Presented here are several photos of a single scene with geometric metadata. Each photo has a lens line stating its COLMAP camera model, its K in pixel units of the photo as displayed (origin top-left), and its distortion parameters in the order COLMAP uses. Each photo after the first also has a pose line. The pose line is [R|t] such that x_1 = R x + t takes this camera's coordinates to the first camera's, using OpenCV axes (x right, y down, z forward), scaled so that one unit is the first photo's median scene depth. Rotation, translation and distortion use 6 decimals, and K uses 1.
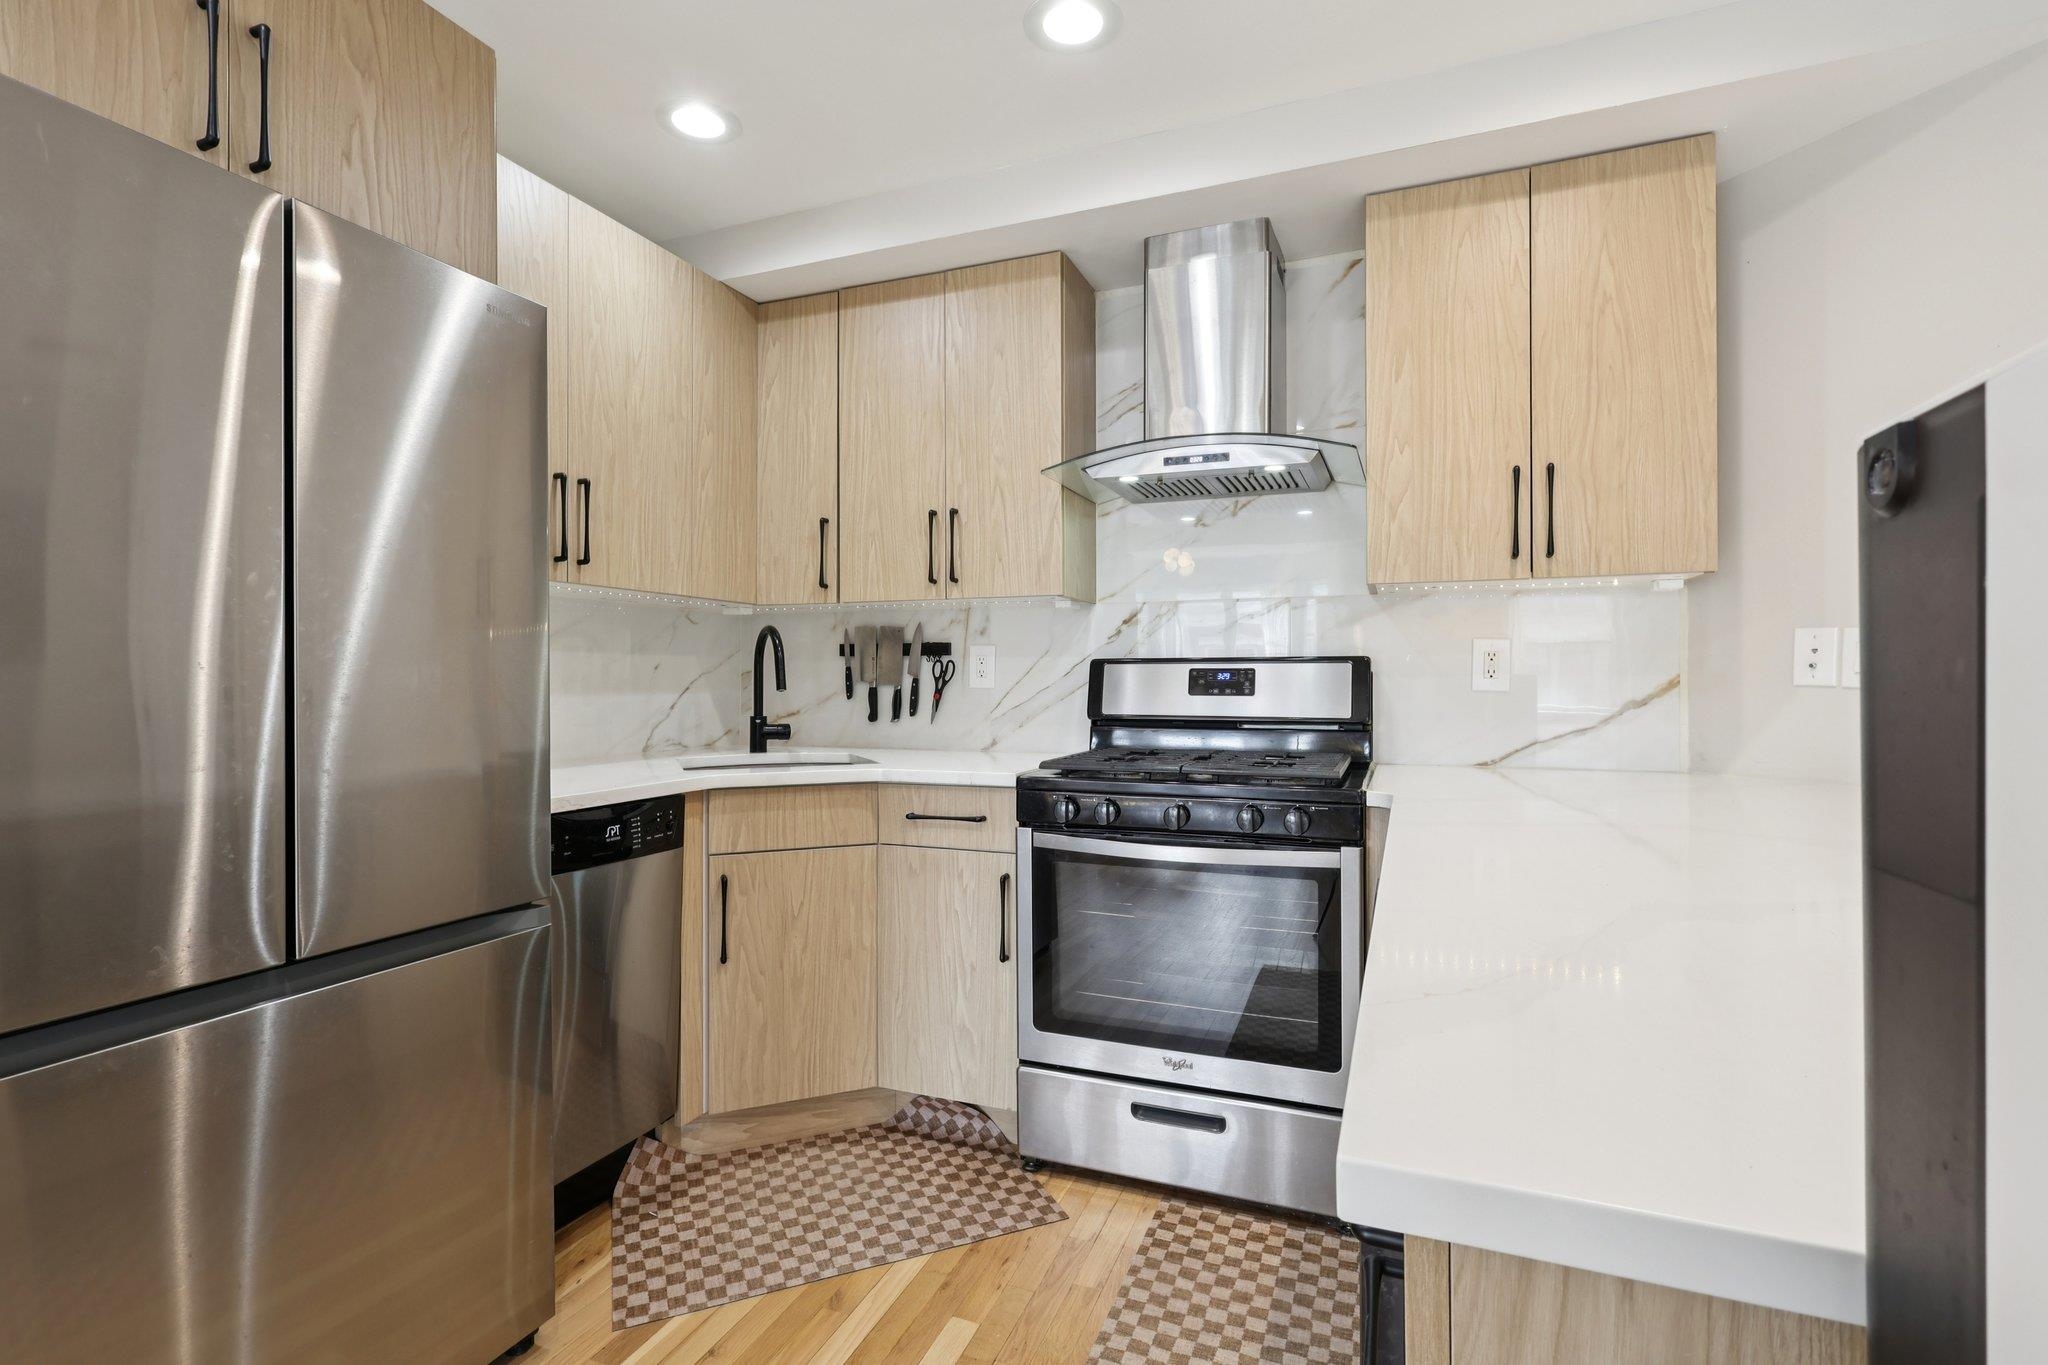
lens RADIAL K [[960.7, 0, 1033.4], [0, 960.7, 675.3], [0, 0, 1]] dist [0.001206, 0.002919]
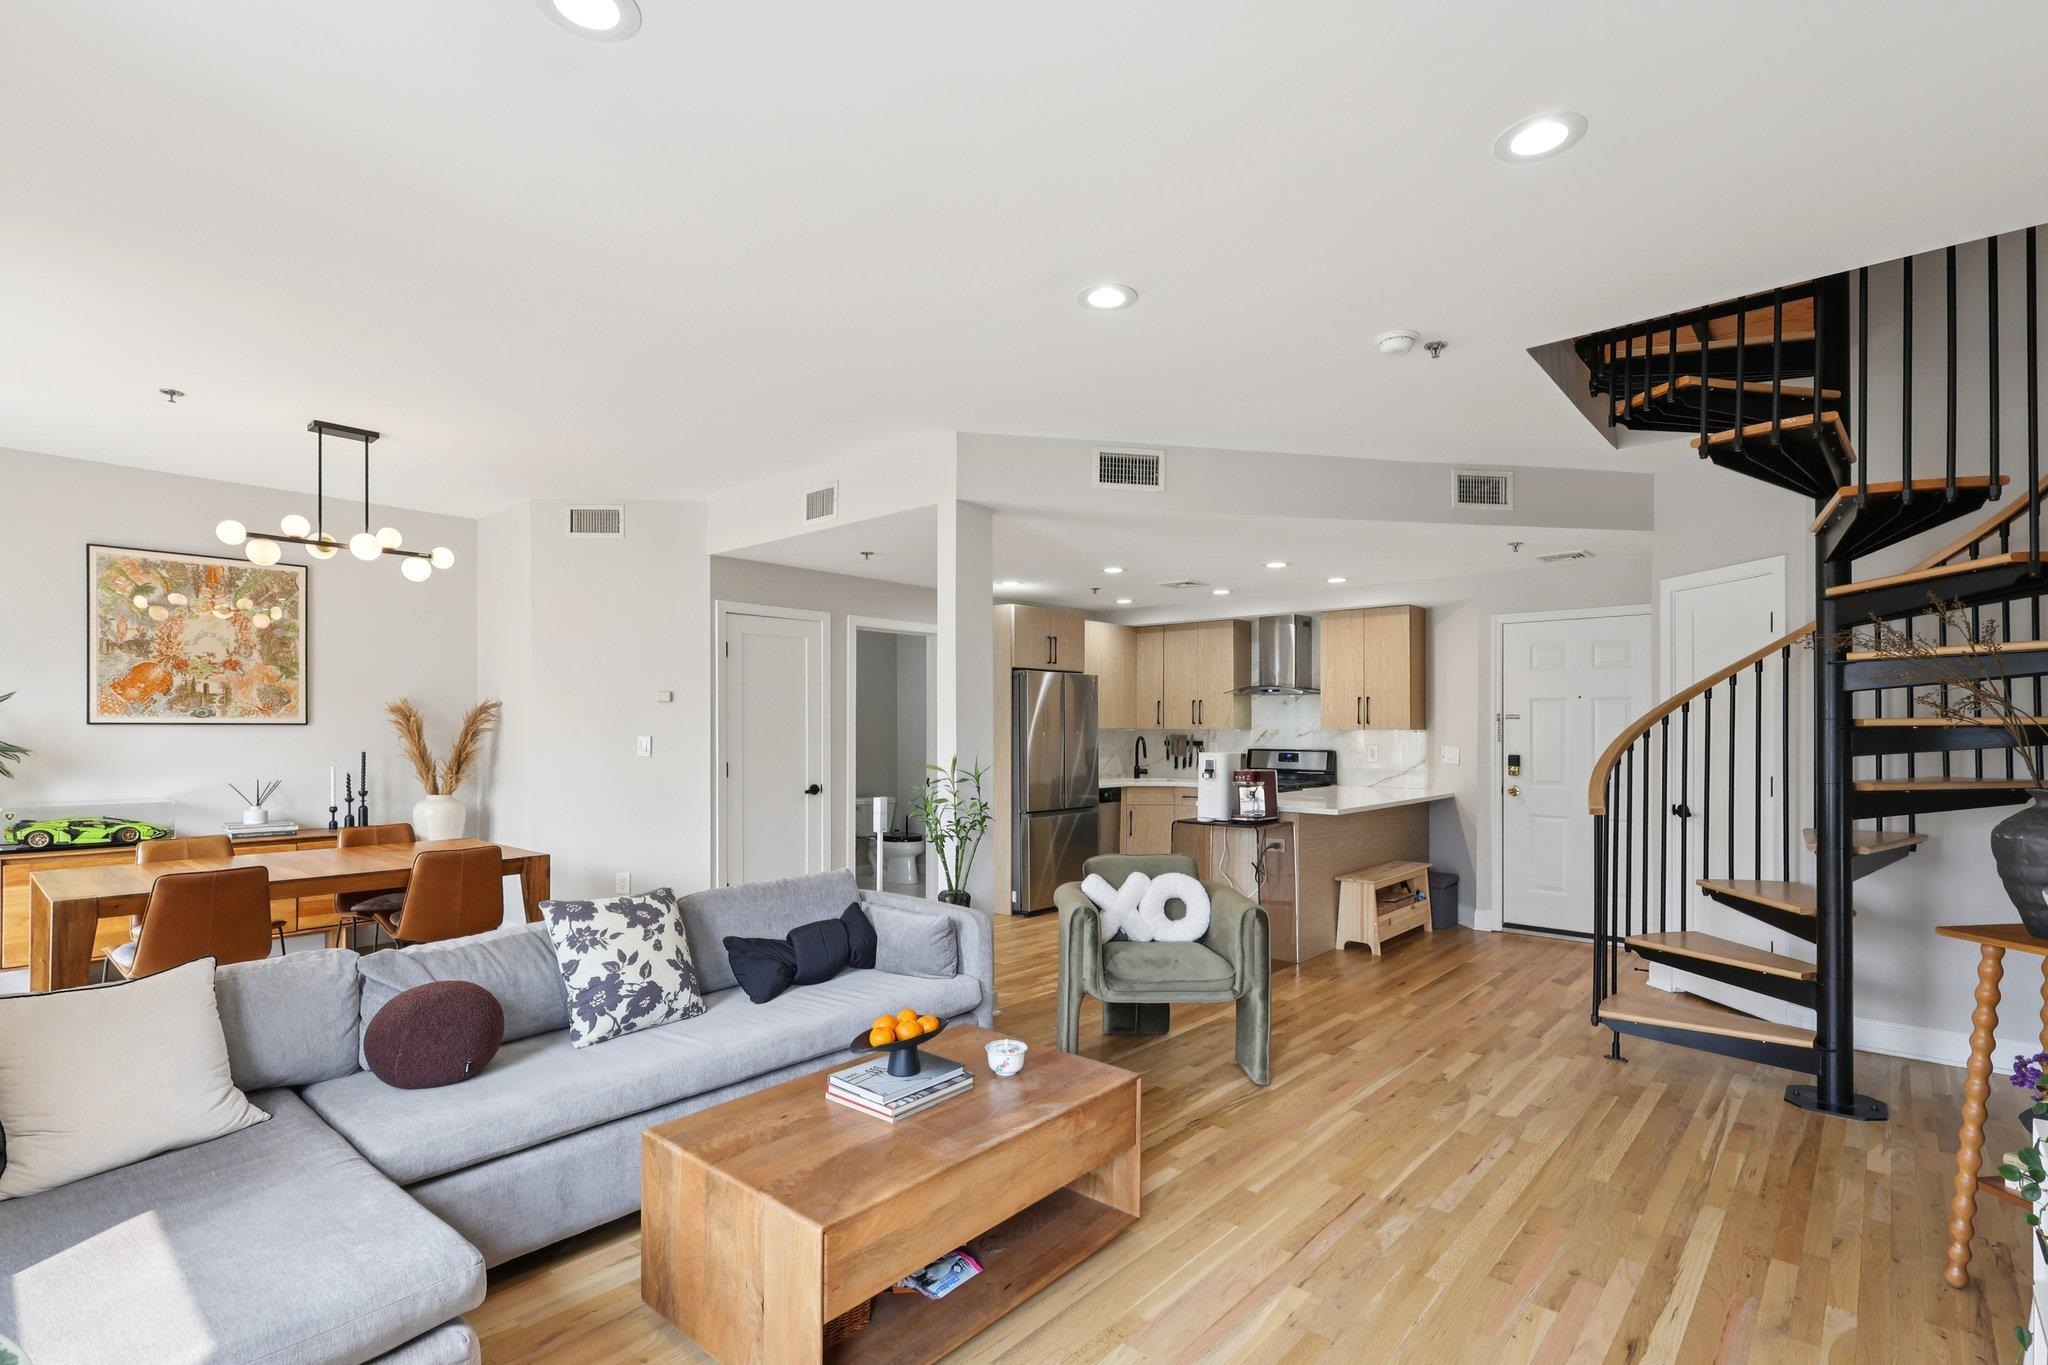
lens RADIAL K [[960.7, 0, 1013.3], [0, 960.7, 727.5], [0, 0, 1]] dist [0.001206, 0.002919]
pose [[0.934026, 0.001788, -0.357202, 0.528062], [-0.000530, 0.999993, 0.003620, -0.110710], [0.357206, -0.003191, 0.934020, -2.417006]]
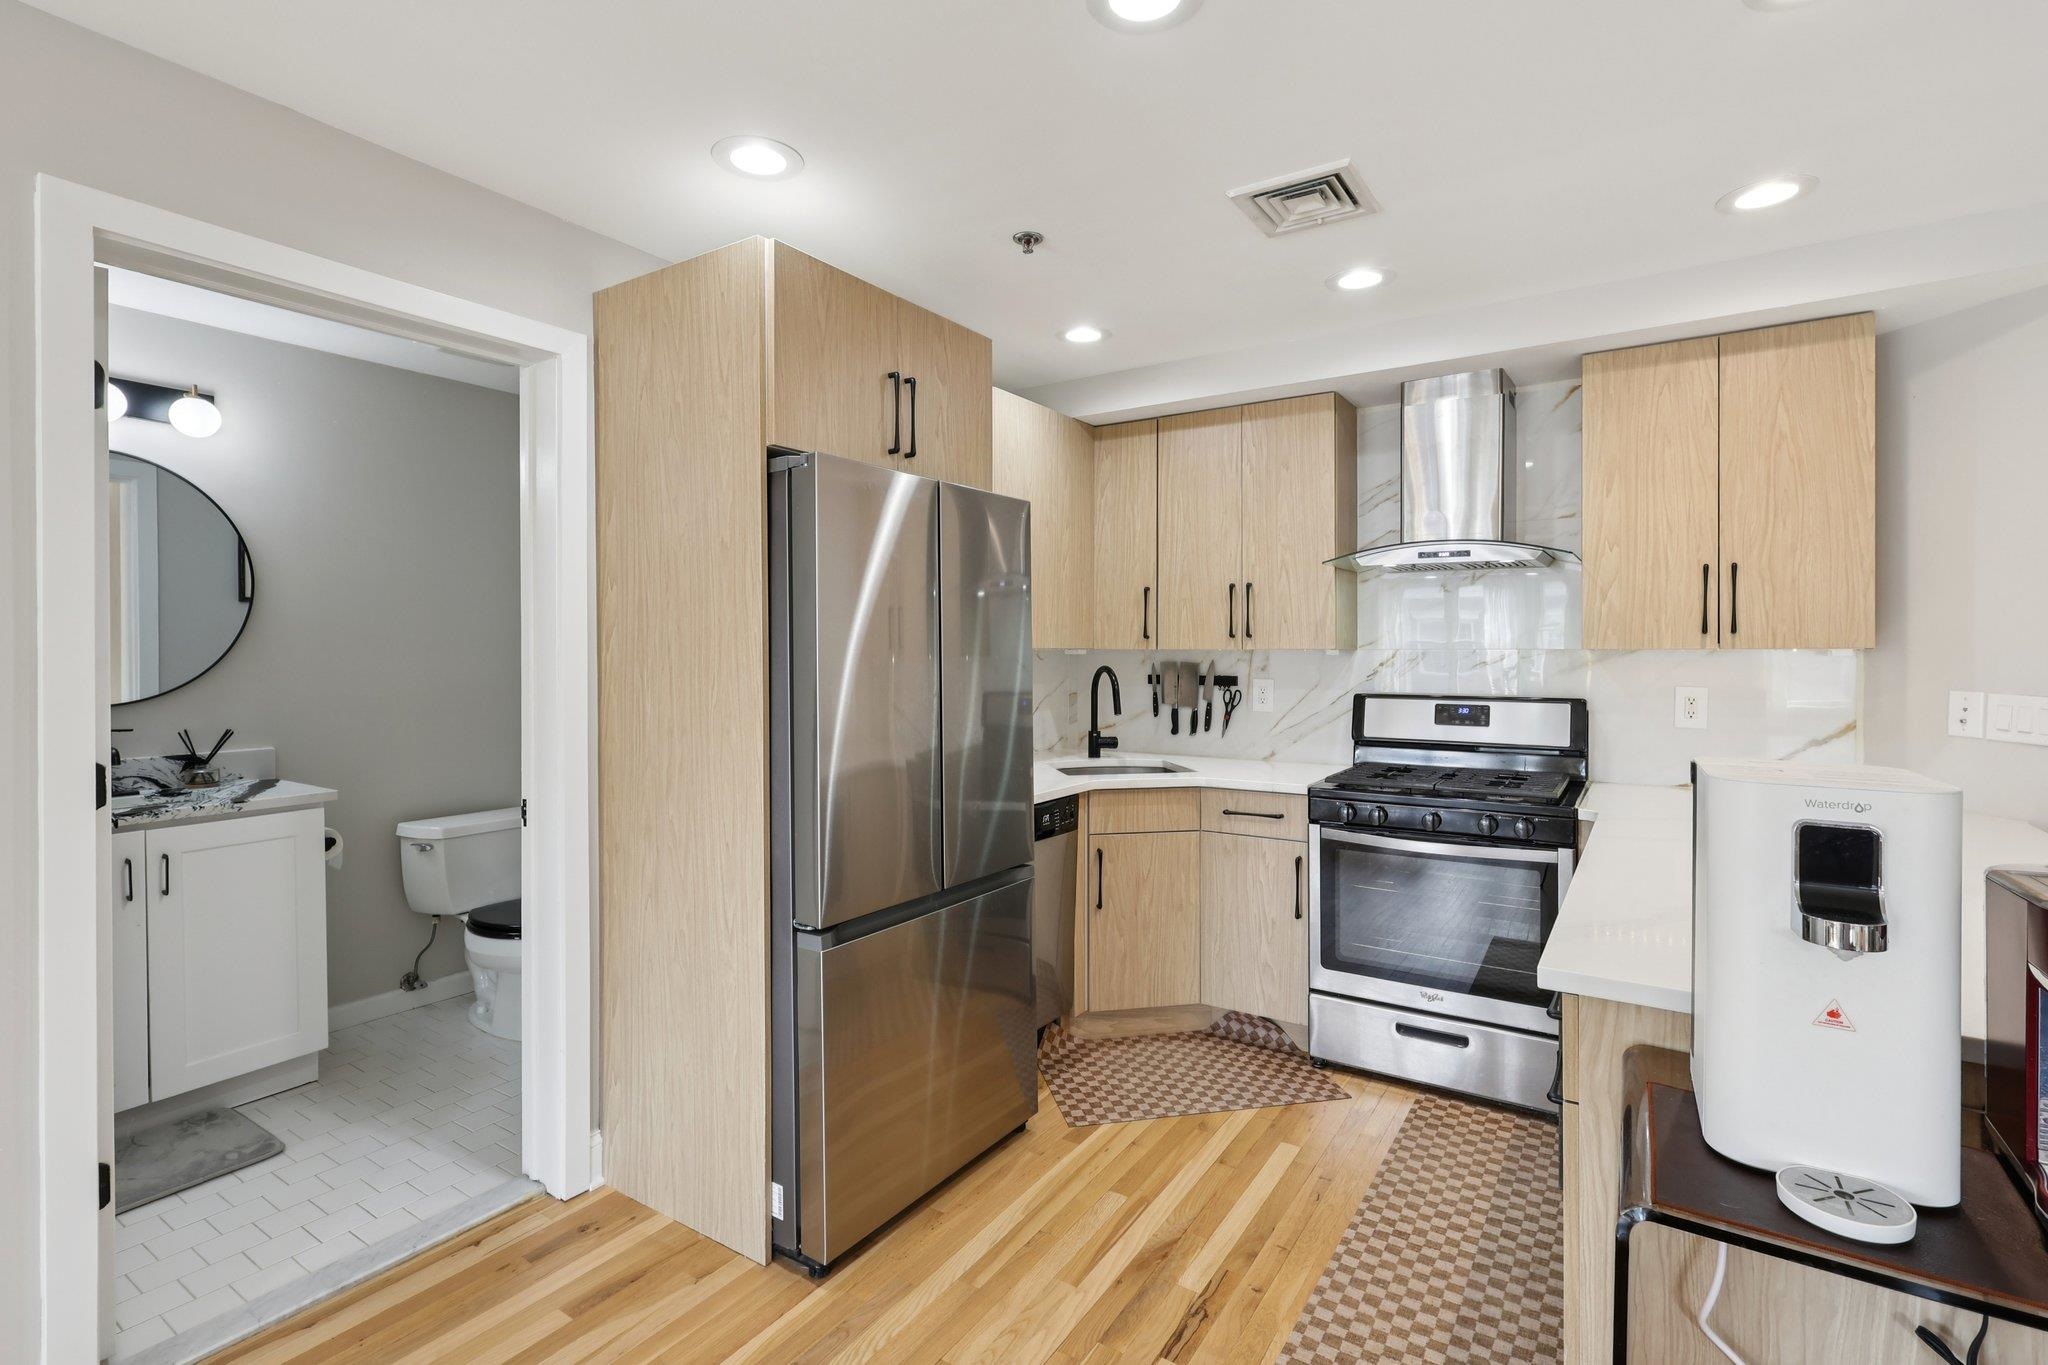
lens RADIAL K [[960.7, 0, 1036.0], [0, 960.7, 657.3], [0, 0, 1]] dist [0.001206, 0.002919]
pose [[0.979521, 0.000289, -0.201341, -0.120382], [0.001854, 0.999944, 0.010454, -0.096769], [0.201332, -0.010613, 0.979466, -0.438248]]
